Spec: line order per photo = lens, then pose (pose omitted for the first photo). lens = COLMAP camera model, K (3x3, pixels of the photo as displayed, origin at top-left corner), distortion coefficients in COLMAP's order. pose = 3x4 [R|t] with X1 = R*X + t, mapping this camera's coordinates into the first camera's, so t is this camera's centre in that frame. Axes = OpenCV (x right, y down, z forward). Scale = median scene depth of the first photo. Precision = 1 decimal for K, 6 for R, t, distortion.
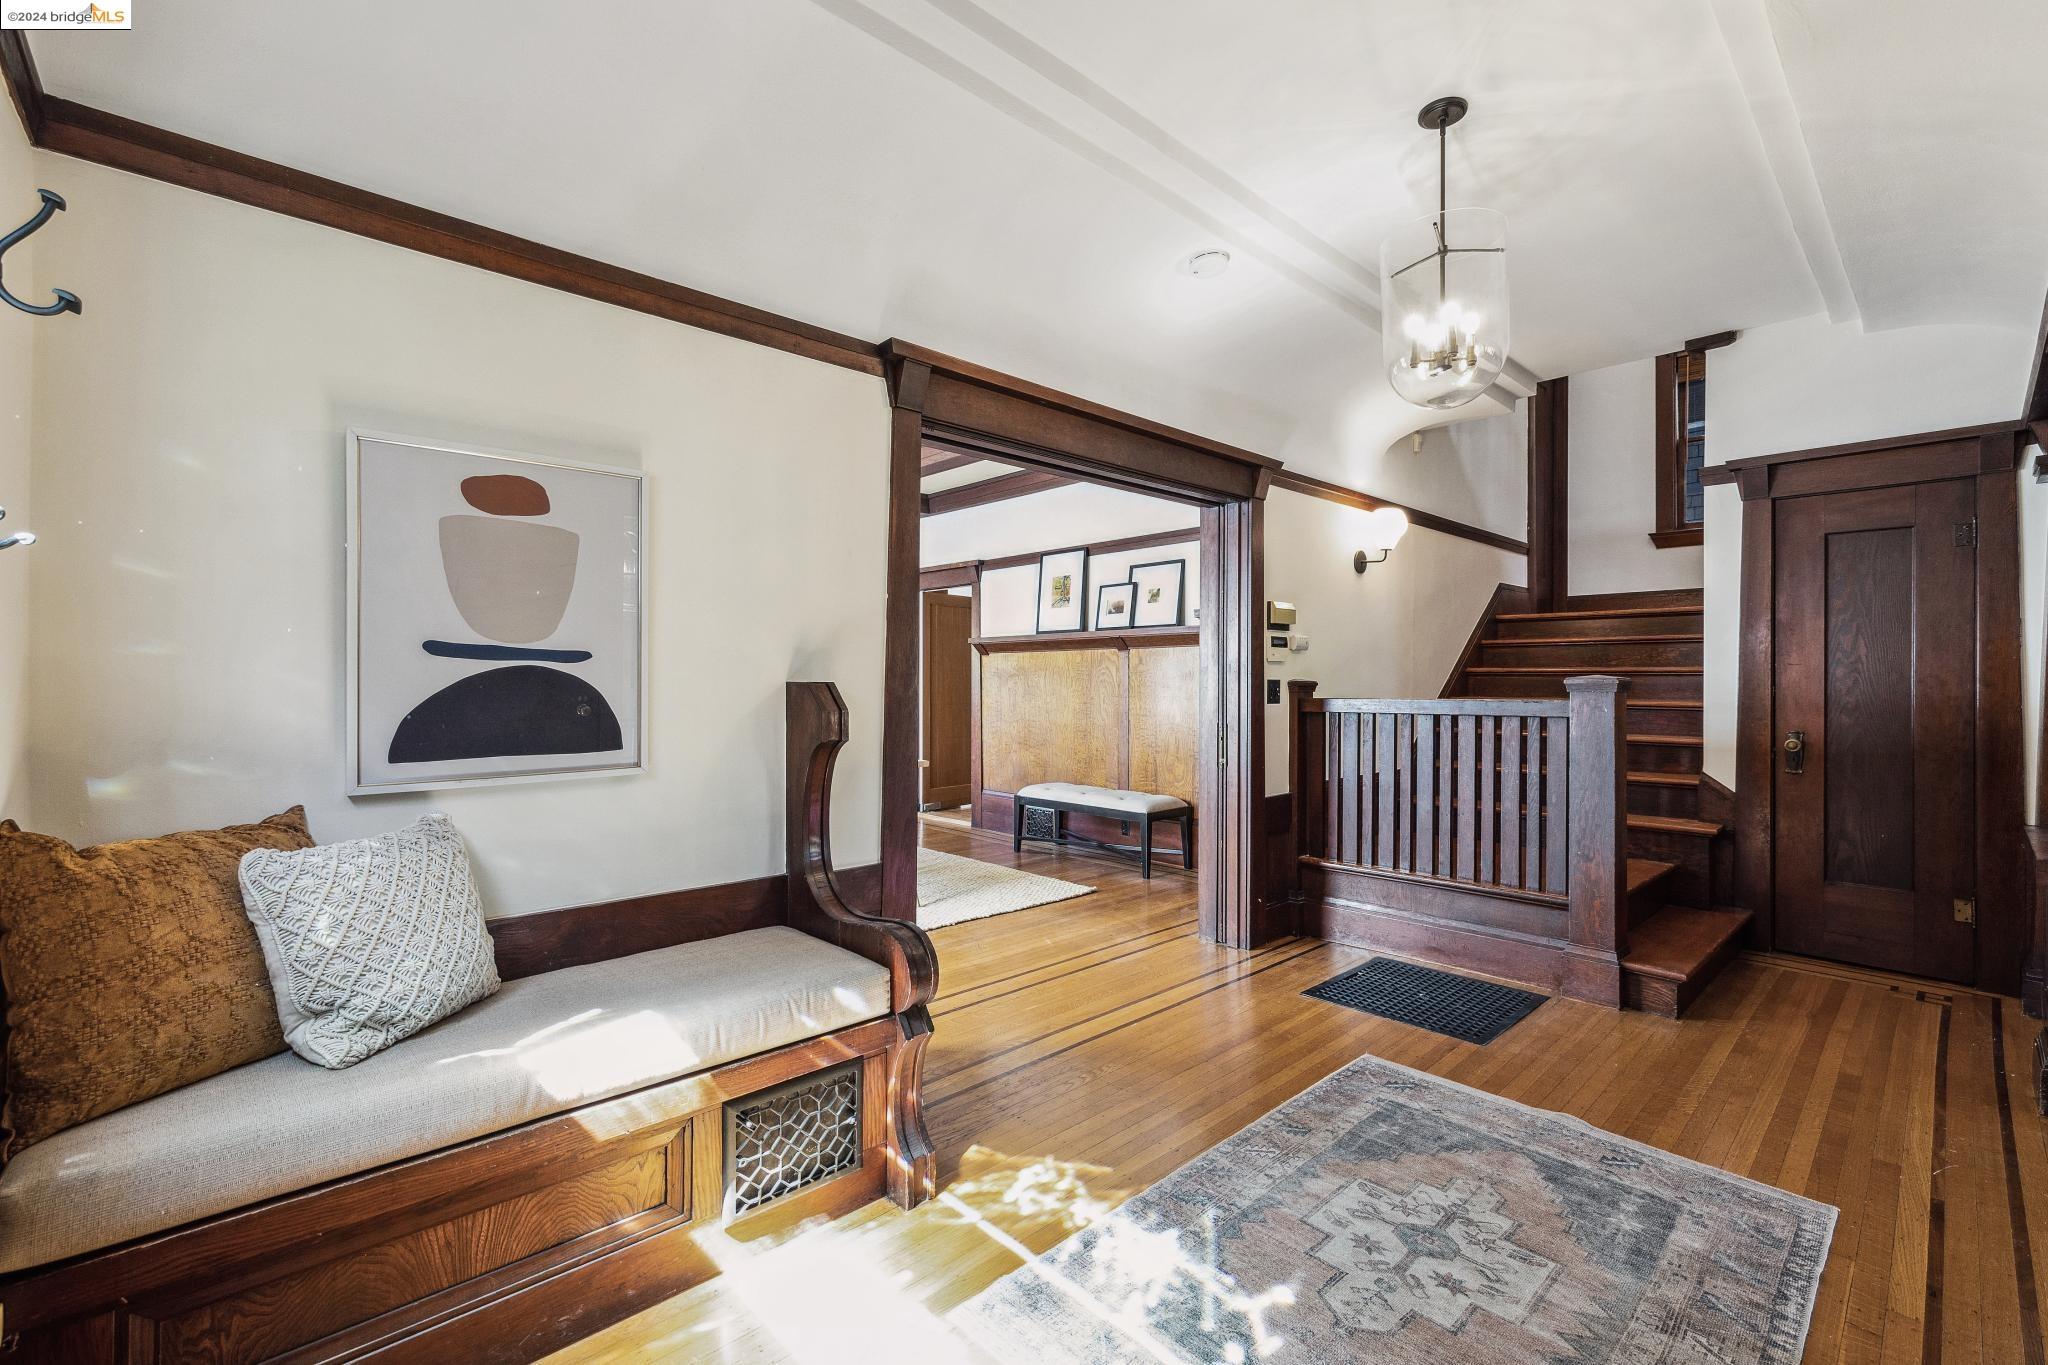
lens RADIAL K [[859.9, 0, 1014.0], [0, 859.9, 679.7], [0, 0, 1]] dist [-0.003333, 0.000330]
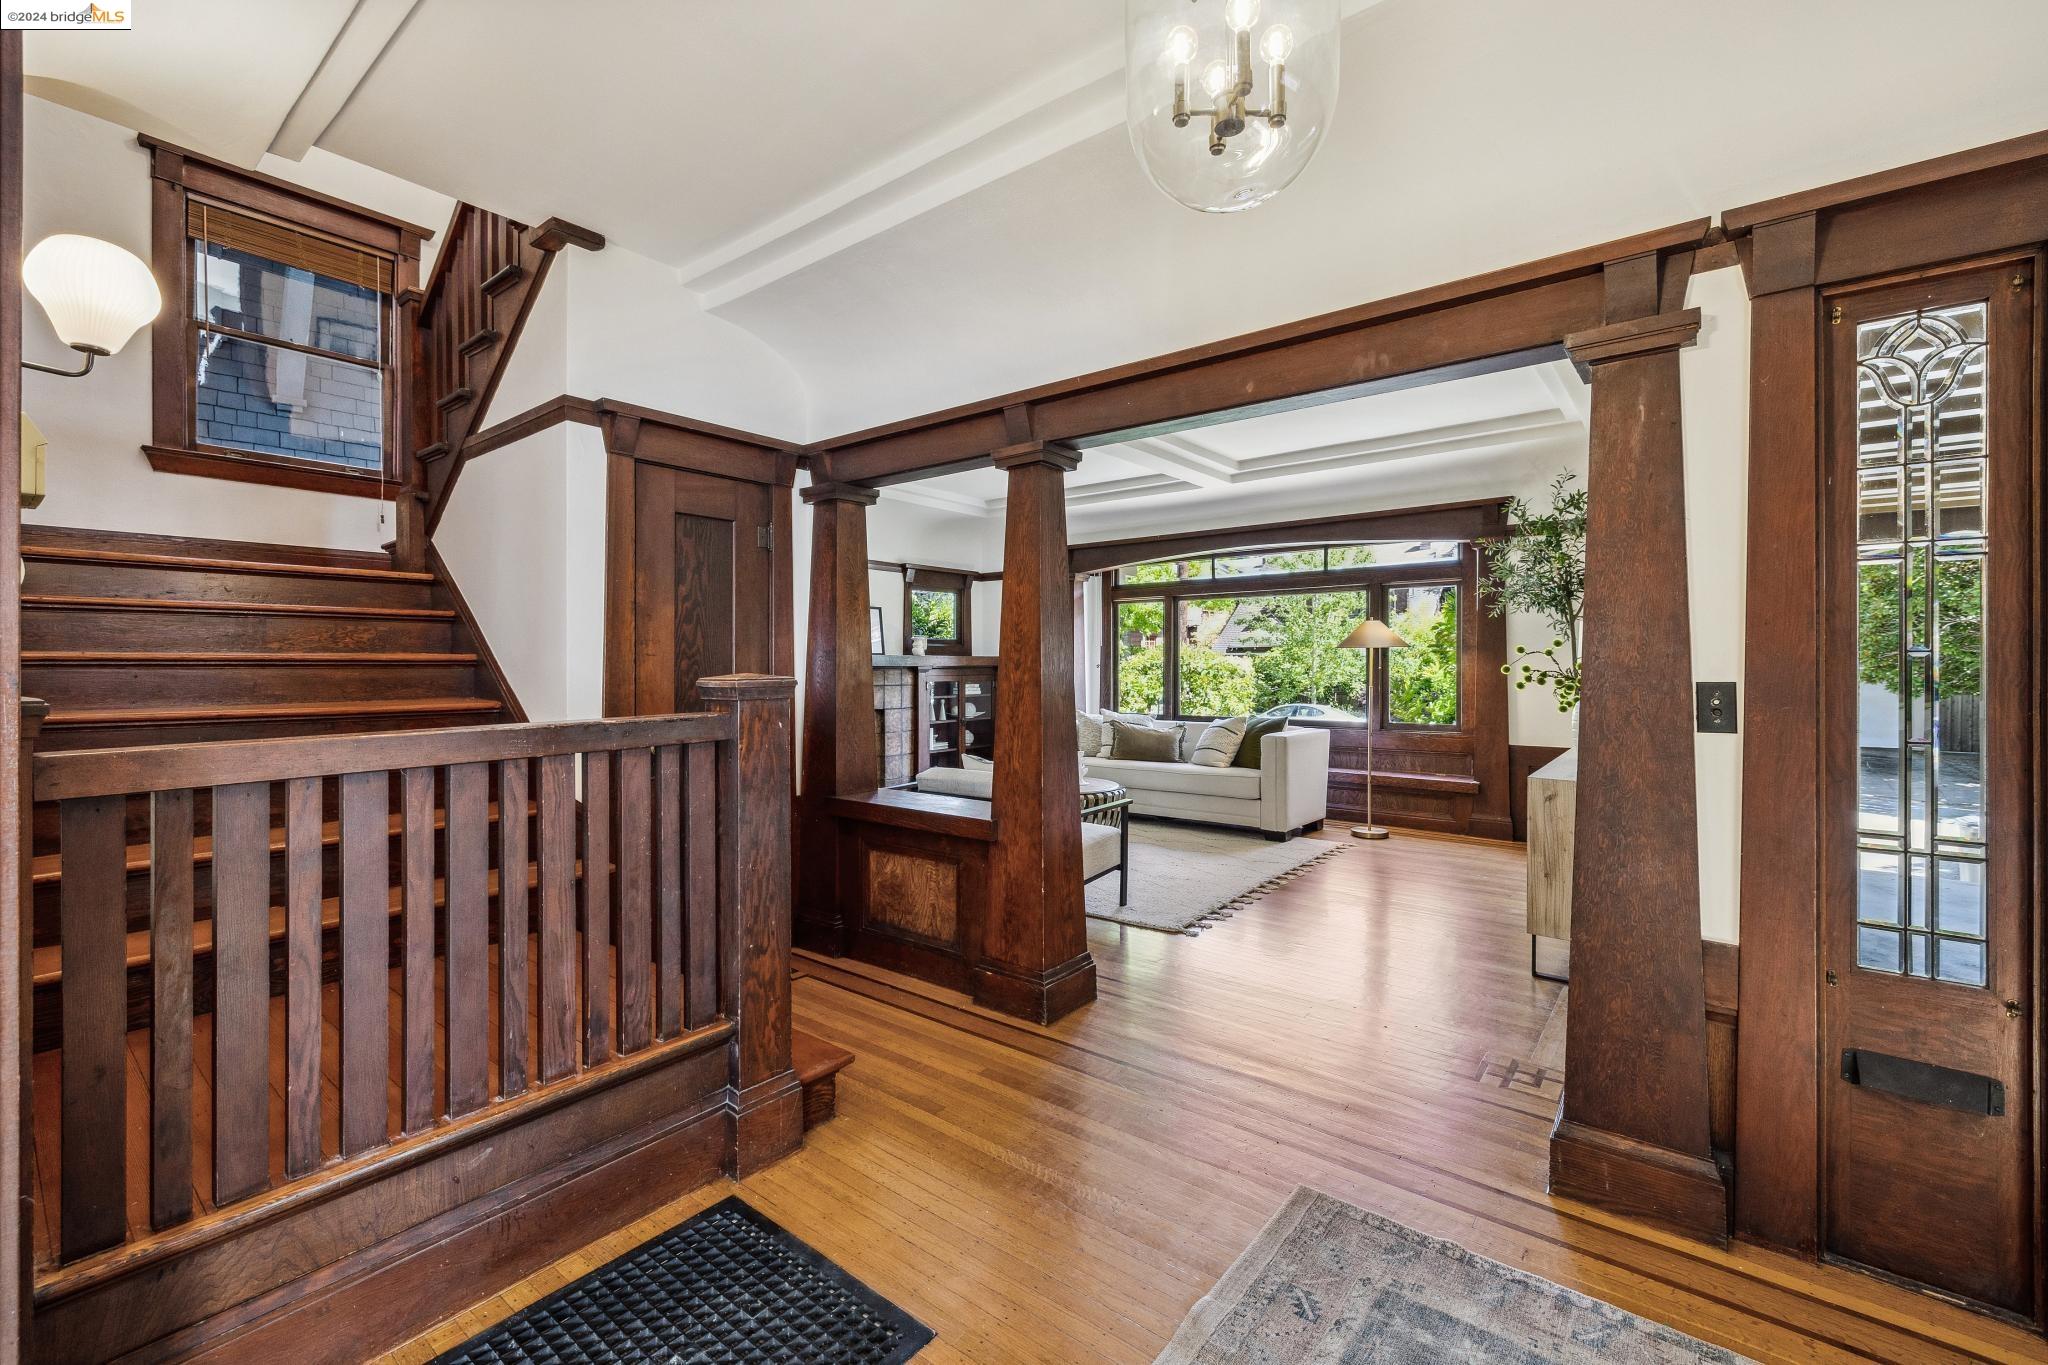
lens RADIAL K [[859.9, 0, 1019.8], [0, 859.9, 666.6], [0, 0, 1]] dist [-0.003333, 0.000330]
pose [[-0.151257, -0.009754, 0.988446, -0.025637], [-0.003015, 0.999951, 0.009406, -0.029087], [-0.988490, -0.001557, -0.151279, 1.382865]]
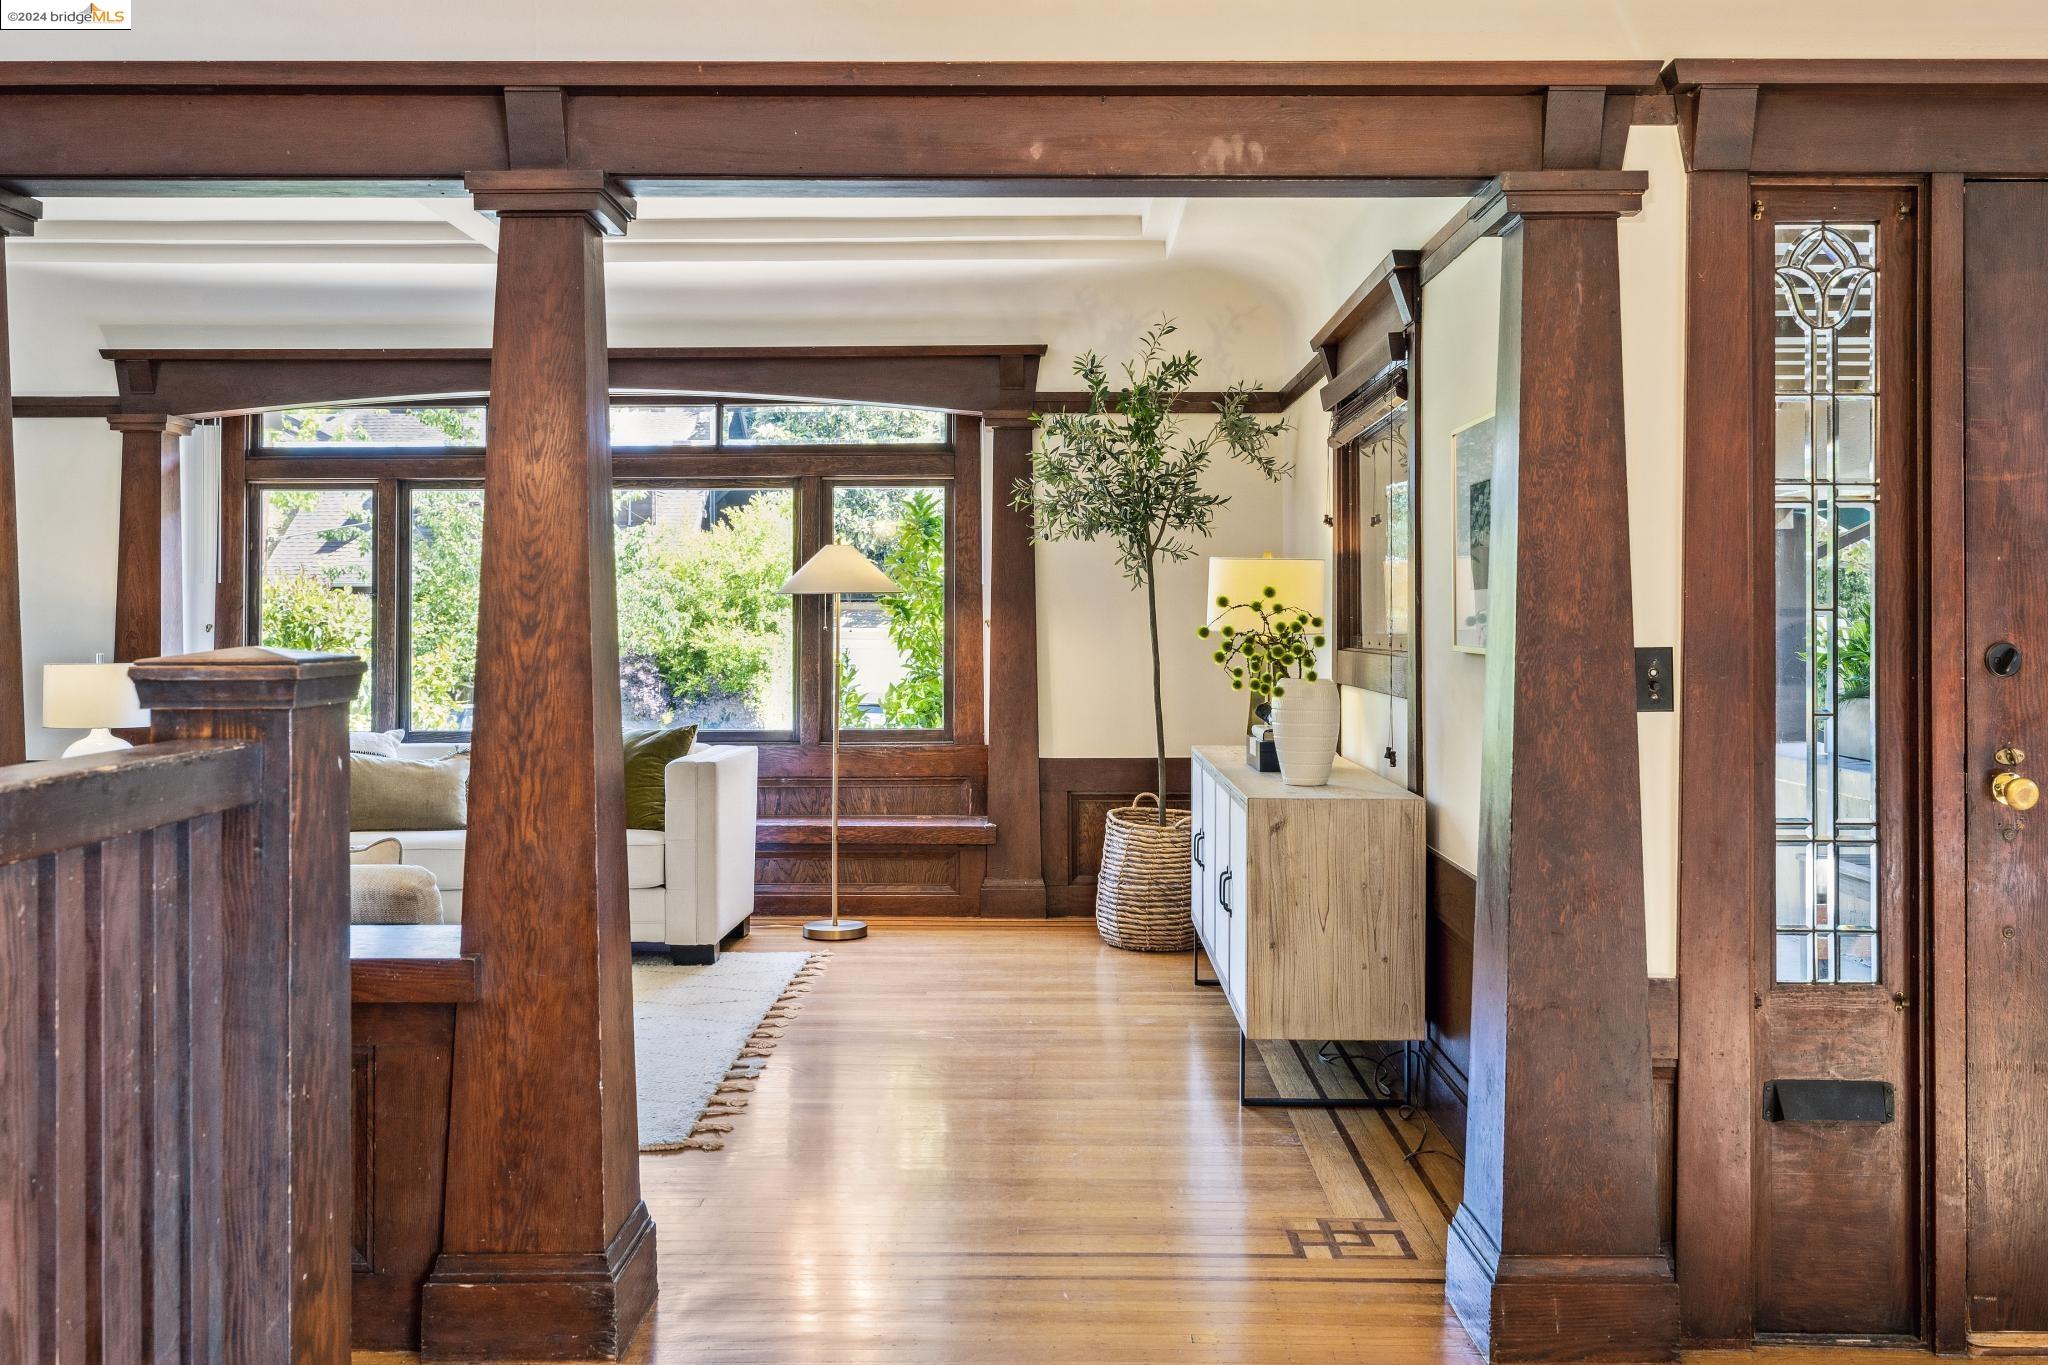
lens RADIAL K [[1794.8, 0, 1036.1], [0, 1794.8, 608.9], [0, 0, 1]] dist [-0.006834, 0.009285]
pose [[-0.735692, -0.001406, 0.677315, 0.146272], [-0.006331, 0.999968, -0.004802, -0.027771], [-0.677287, -0.007821, -0.735678, 2.043090]]
